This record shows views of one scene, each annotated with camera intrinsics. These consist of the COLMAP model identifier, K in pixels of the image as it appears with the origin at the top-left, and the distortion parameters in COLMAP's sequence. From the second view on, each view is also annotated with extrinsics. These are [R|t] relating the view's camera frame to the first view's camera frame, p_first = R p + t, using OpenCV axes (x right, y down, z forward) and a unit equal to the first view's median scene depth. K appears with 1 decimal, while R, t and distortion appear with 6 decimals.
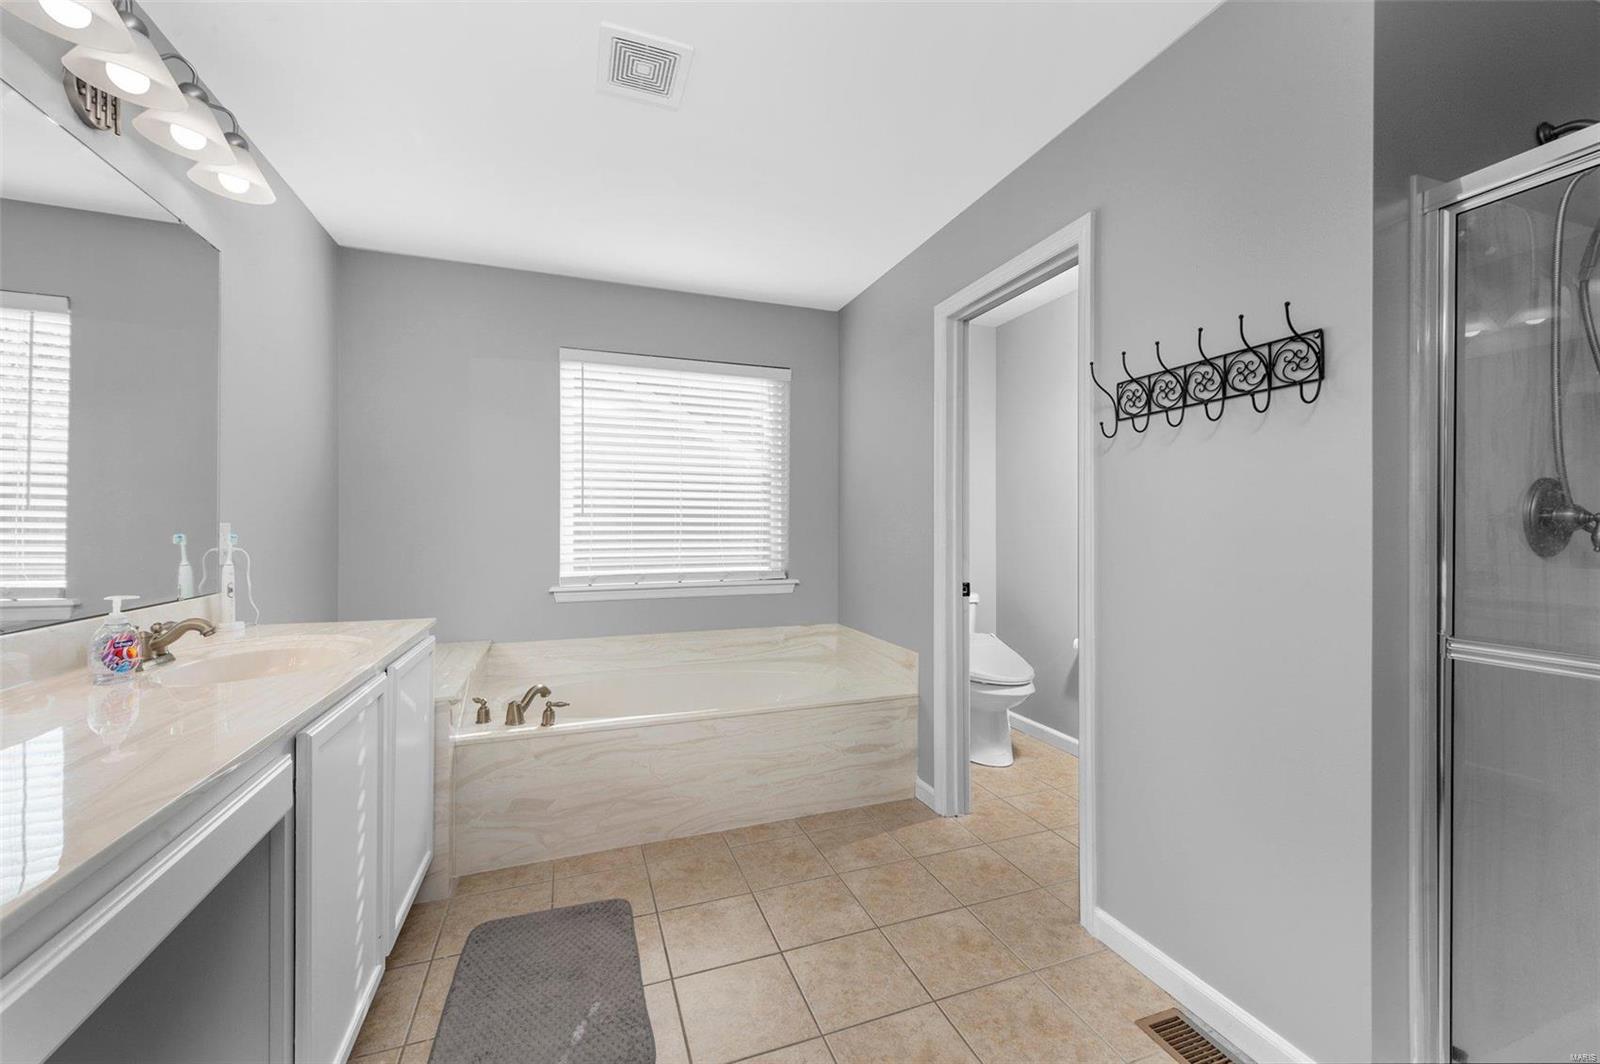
lens RADIAL K [[622.9, 0, 797.0], [0, 622.9, 526.7], [0, 0, 1]] dist [0.002367, -0.000049]
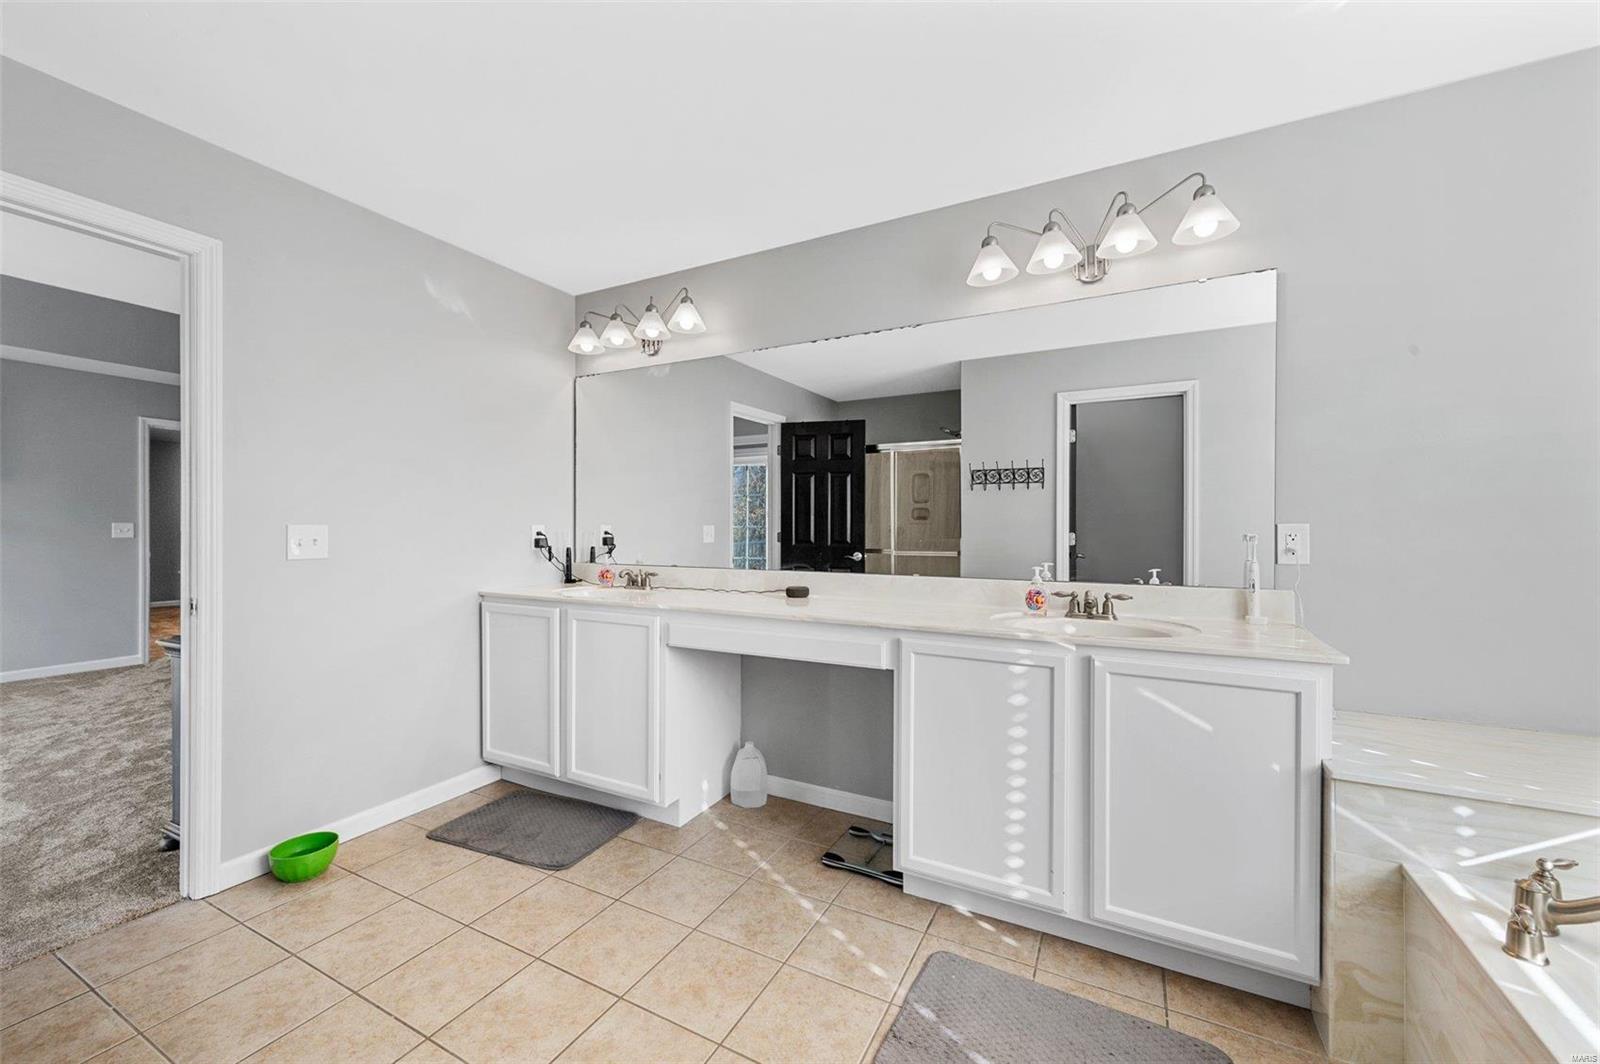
lens RADIAL K [[622.9, 0, 797.0], [0, 622.9, 526.7], [0, 0, 1]] dist [0.002367, -0.000049]
pose [[-0.745874, -0.001545, -0.666085, 0.285138], [-0.001266, 0.999999, -0.000902, 0.001681], [0.666085, 0.000171, -0.745875, 0.904862]]
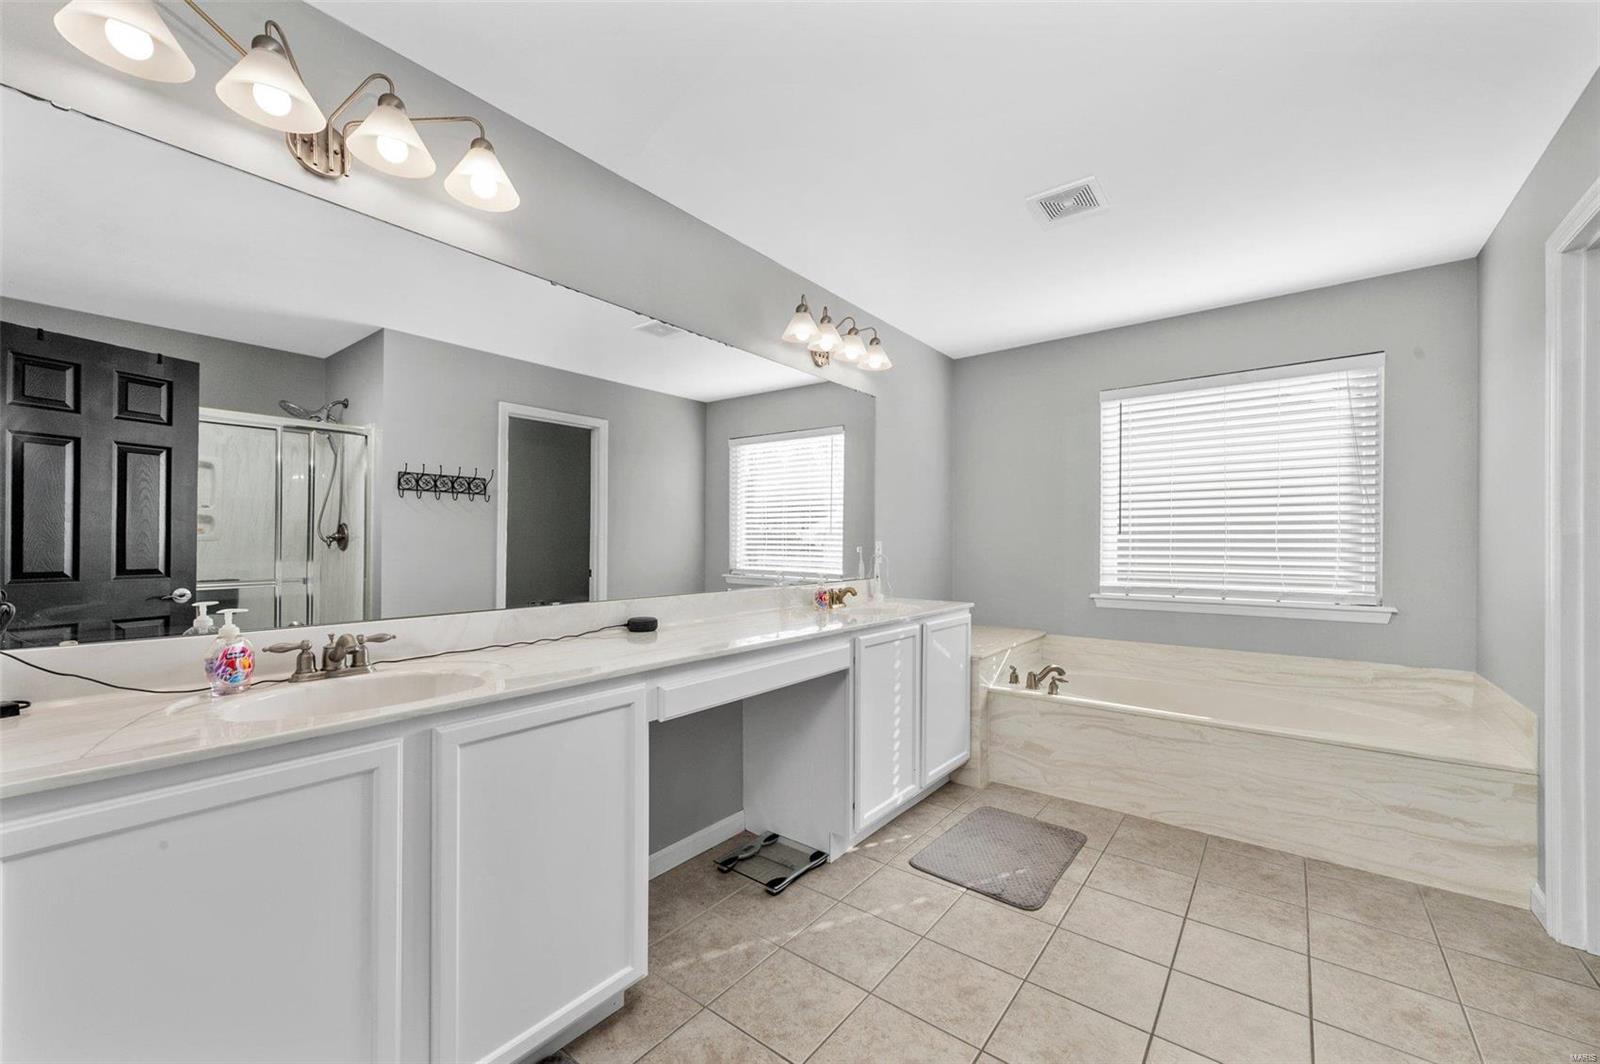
lens RADIAL K [[633.9, 0, 788.3], [0, 633.9, 535.0], [0, 0, 1]] dist [-0.000026, -0.000206]
pose [[0.514346, -0.011935, -0.857500, 0.421305], [-0.000169, 0.999902, -0.014018, 0.001574], [0.857583, 0.007355, 0.514294, -0.153090]]
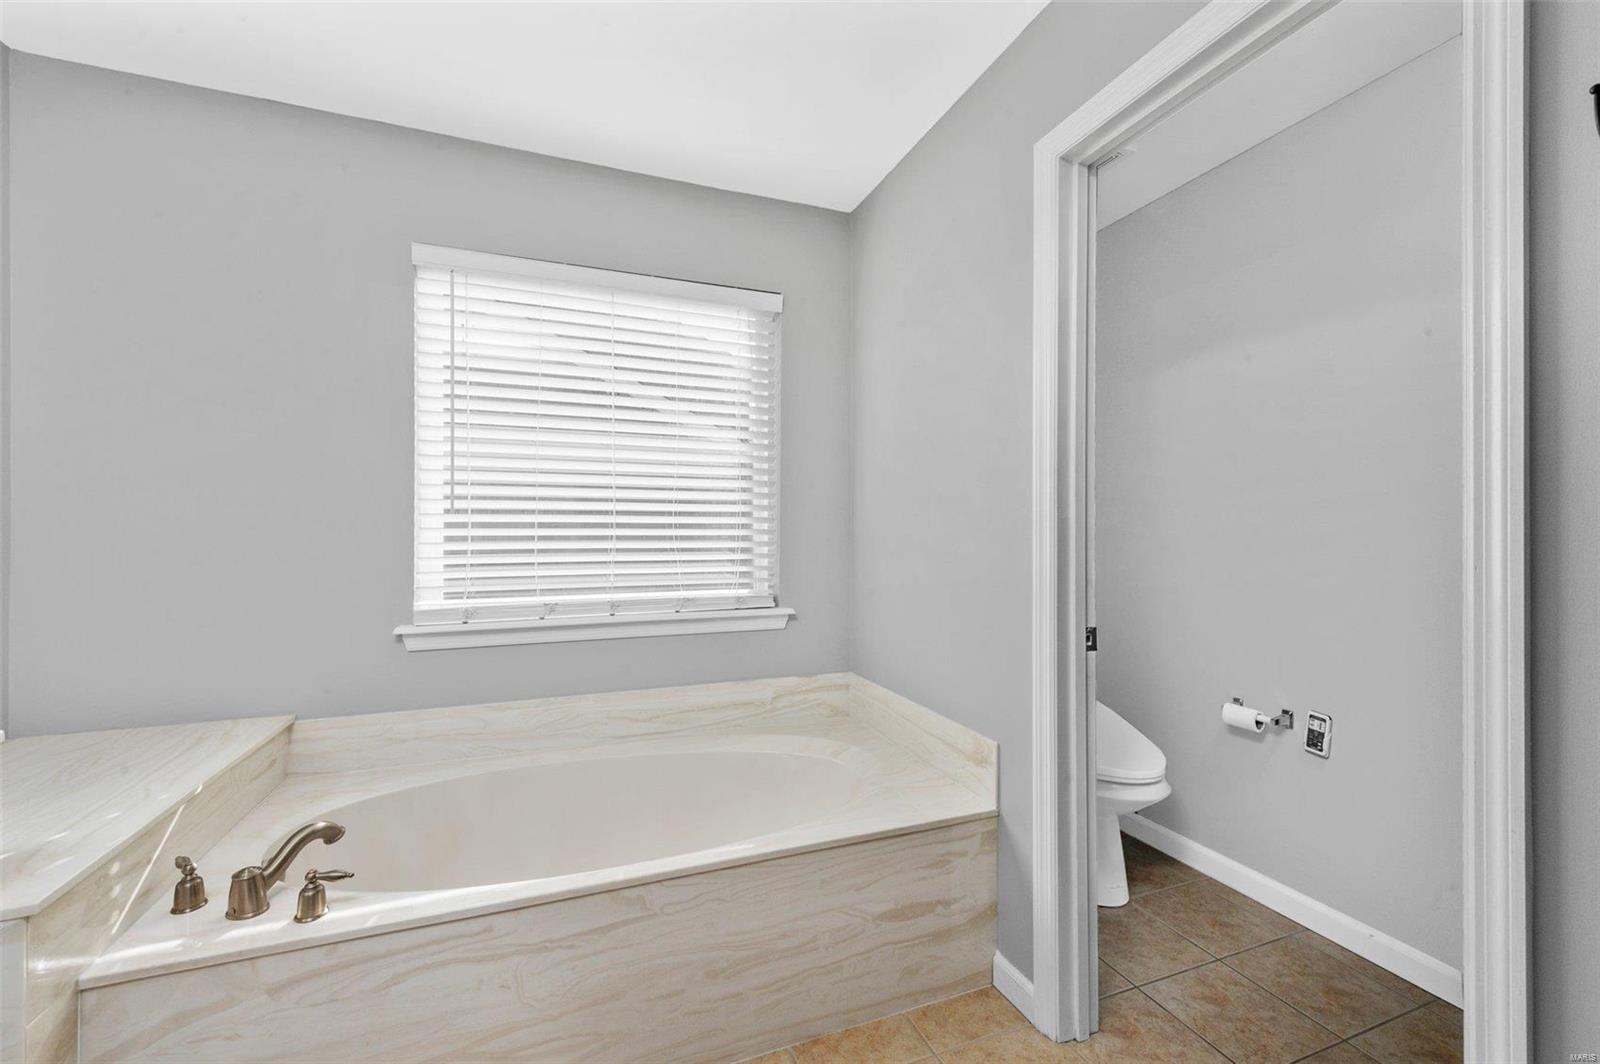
lens RADIAL K [[633.9, 0, 788.3], [0, 633.9, 535.0], [0, 0, 1]] dist [-0.000026, -0.000206]
pose [[0.999991, -0.001143, 0.004010, -0.008118], [0.001115, 0.999974, 0.007127, 0.001015], [-0.004018, -0.007123, 0.999967, 0.437341]]
